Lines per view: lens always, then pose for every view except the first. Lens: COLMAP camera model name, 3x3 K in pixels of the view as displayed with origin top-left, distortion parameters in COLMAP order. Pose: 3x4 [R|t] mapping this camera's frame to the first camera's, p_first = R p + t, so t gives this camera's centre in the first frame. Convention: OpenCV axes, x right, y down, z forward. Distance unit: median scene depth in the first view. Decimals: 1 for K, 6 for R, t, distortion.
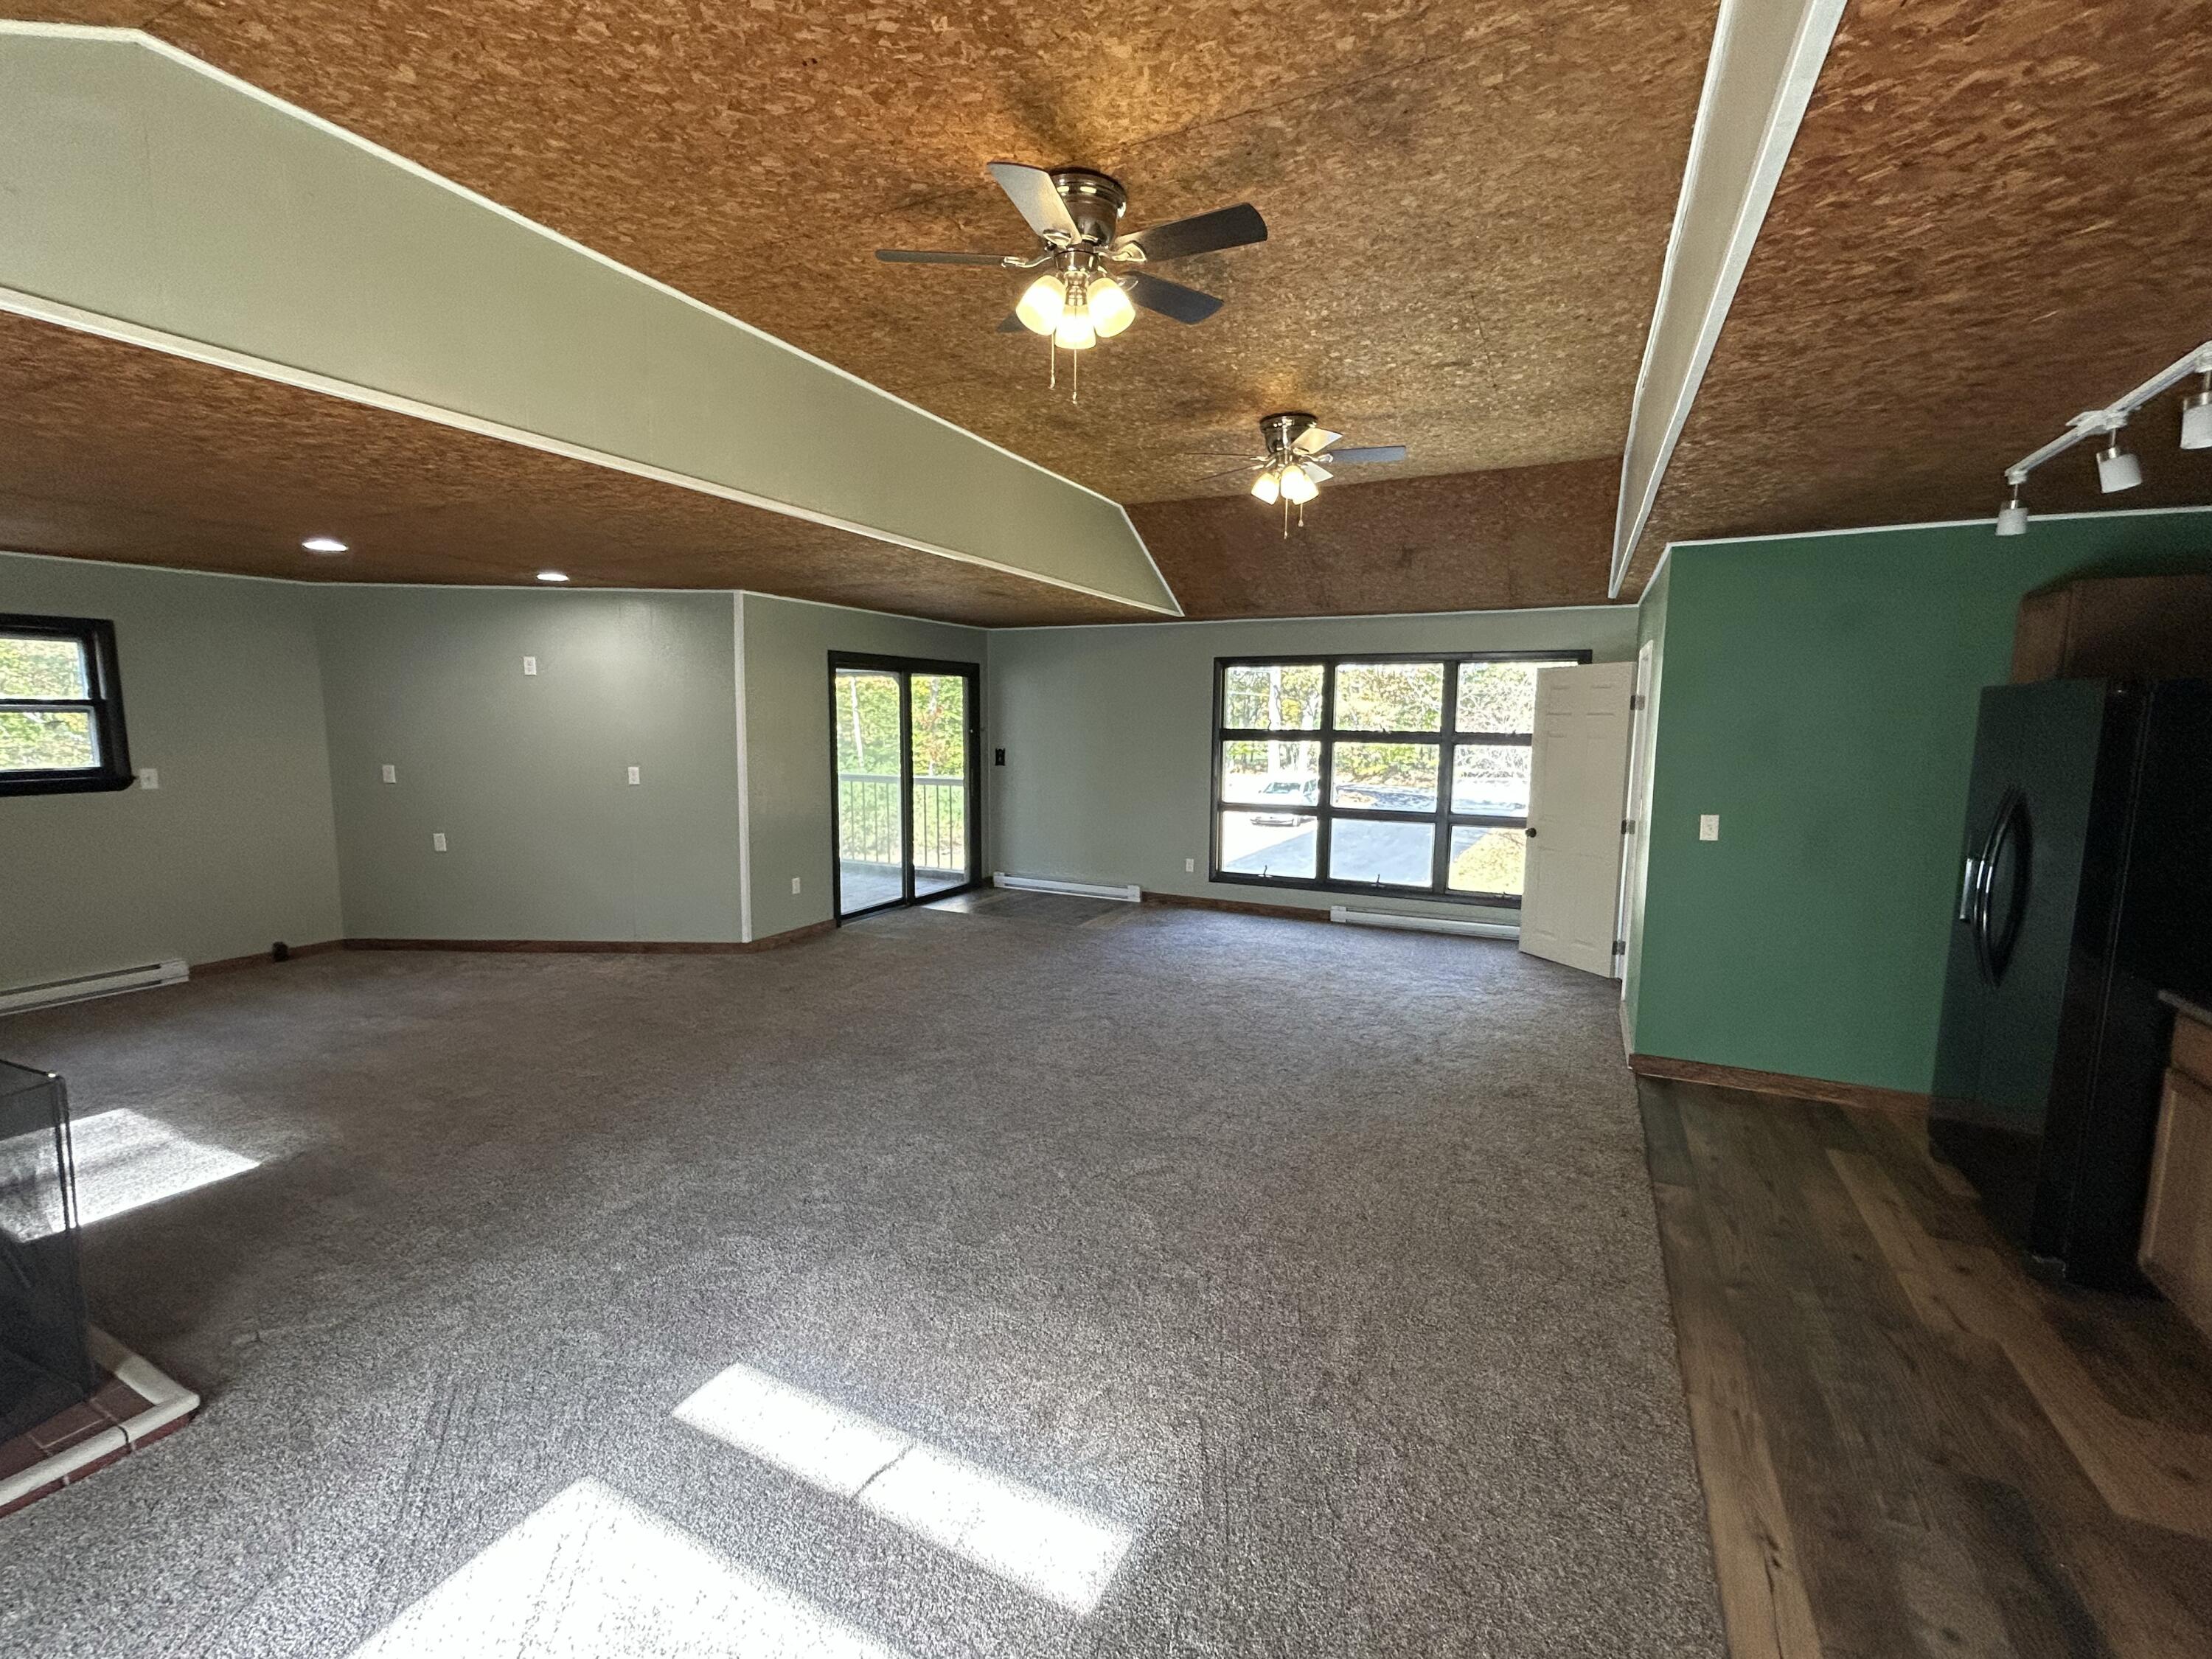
lens RADIAL K [[960.9, 0, 1106.0], [0, 960.9, 829.5], [0, 0, 1]] dist [-0.002551, -0.000163]
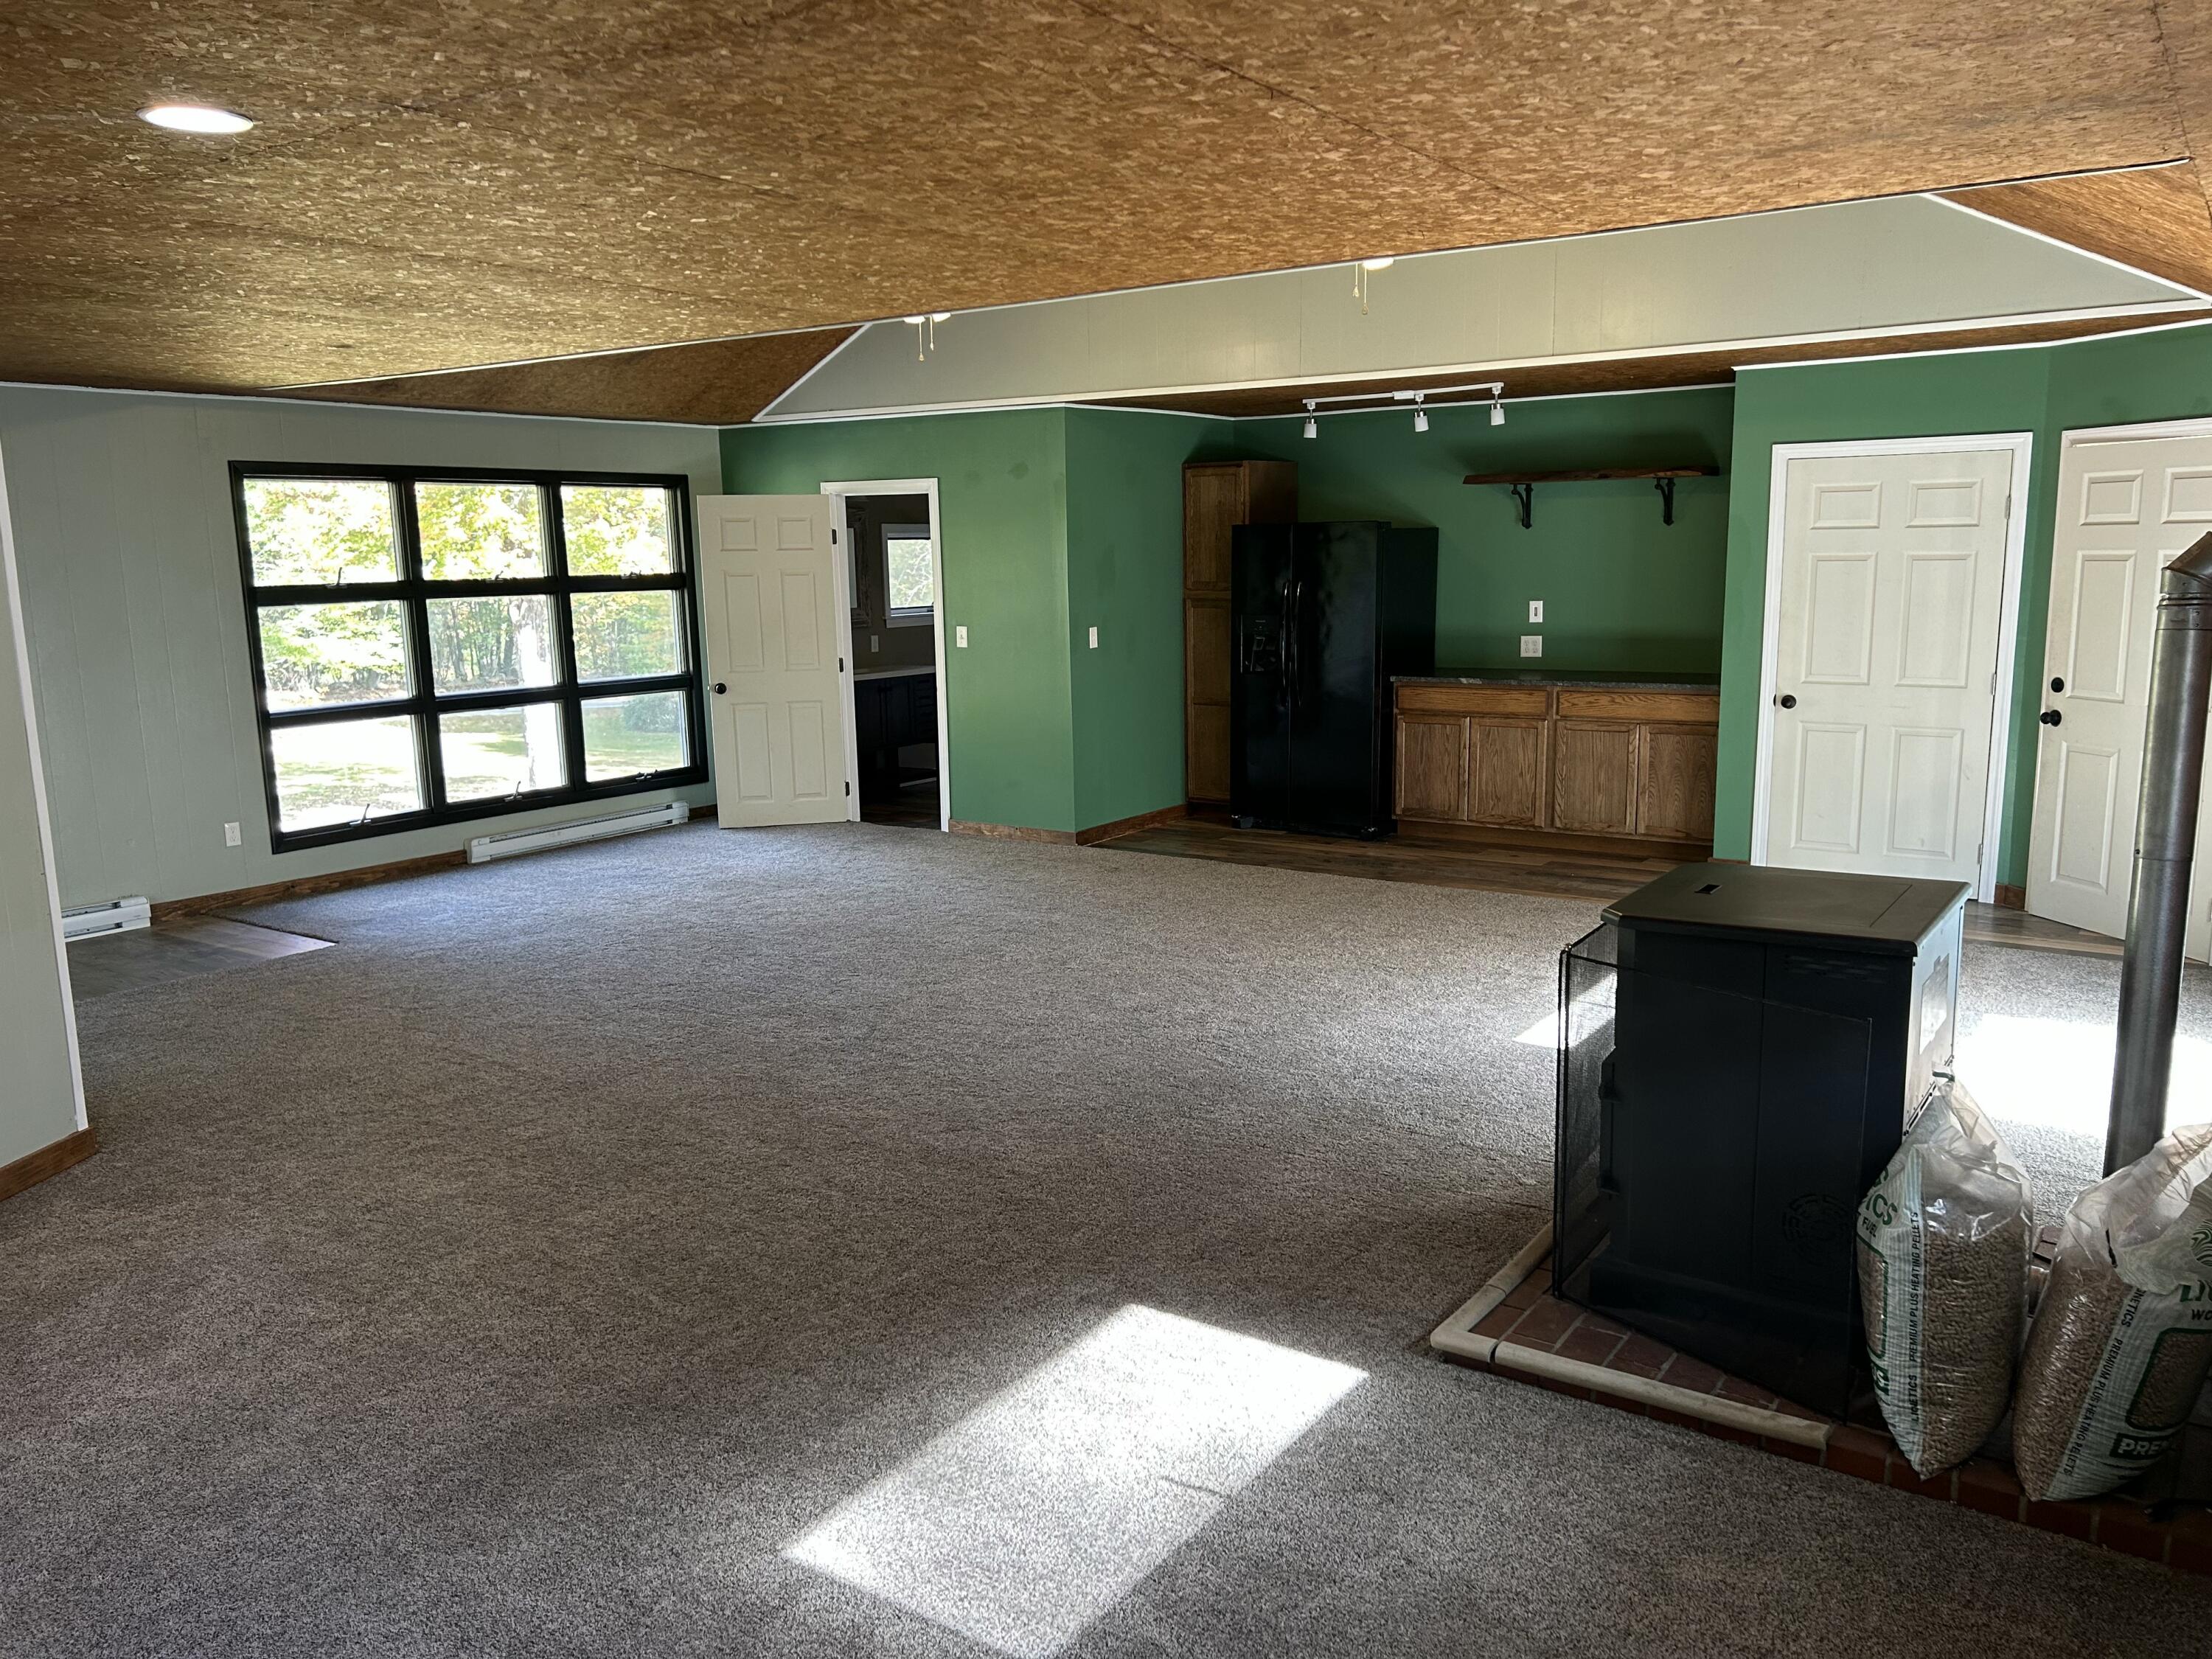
lens RADIAL K [[1672.0, 0, 1106.0], [0, 1672.0, 829.5], [0, 0, 1]] dist [0.085574, -0.112158]
pose [[0.134284, -0.180302, 0.974402, -1.170262], [0.136234, 0.977330, 0.162069, -0.082132], [-0.981533, 0.110984, 0.155803, 0.498137]]
